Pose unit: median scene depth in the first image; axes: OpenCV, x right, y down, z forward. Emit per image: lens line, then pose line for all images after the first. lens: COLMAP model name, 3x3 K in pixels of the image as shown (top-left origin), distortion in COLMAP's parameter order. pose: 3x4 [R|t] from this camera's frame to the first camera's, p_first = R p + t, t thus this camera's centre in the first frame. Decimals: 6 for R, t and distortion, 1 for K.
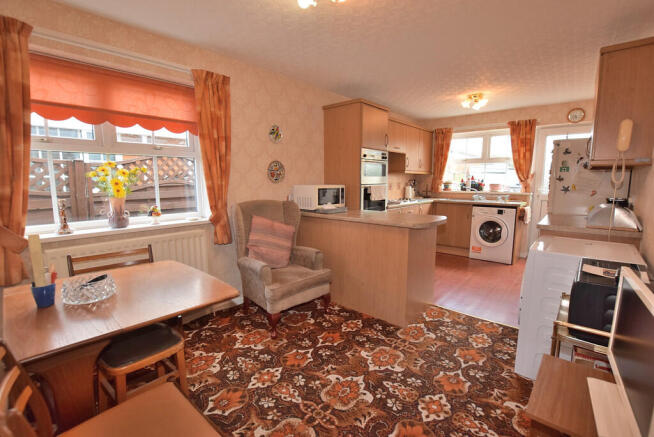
lens RADIAL K [[292.5, 0, 330.9], [0, 292.5, 218.9], [0, 0, 1]] dist [-0.028777, 0.001042]
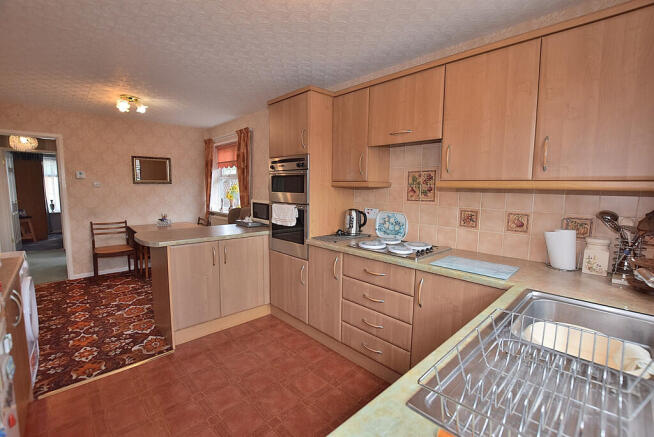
lens RADIAL K [[292.5, 0, 330.9], [0, 292.5, 218.9], [0, 0, 1]] dist [-0.028777, 0.001042]
pose [[-0.089894, 0.107692, -0.990112, 0.710714], [-0.144561, 0.982198, 0.119957, -0.149607], [0.985404, 0.153915, -0.072726, 0.952528]]
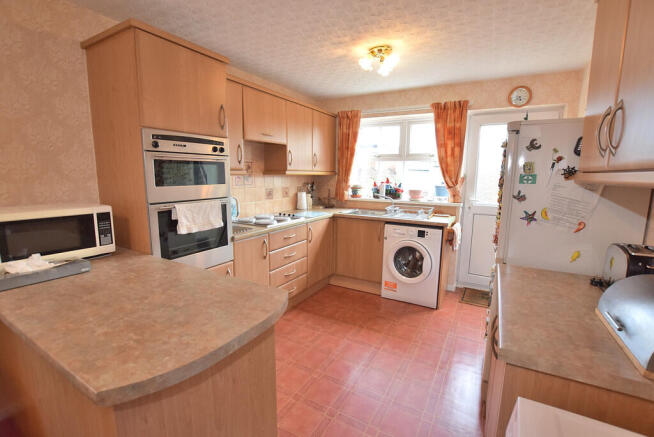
lens RADIAL K [[292.5, 0, 330.9], [0, 292.5, 218.9], [0, 0, 1]] dist [-0.028777, 0.001042]
pose [[0.978336, -0.019571, 0.206098, 0.229739], [0.015036, 0.999610, 0.023546, -0.076894], [-0.206478, -0.019937, 0.978248, 0.363321]]
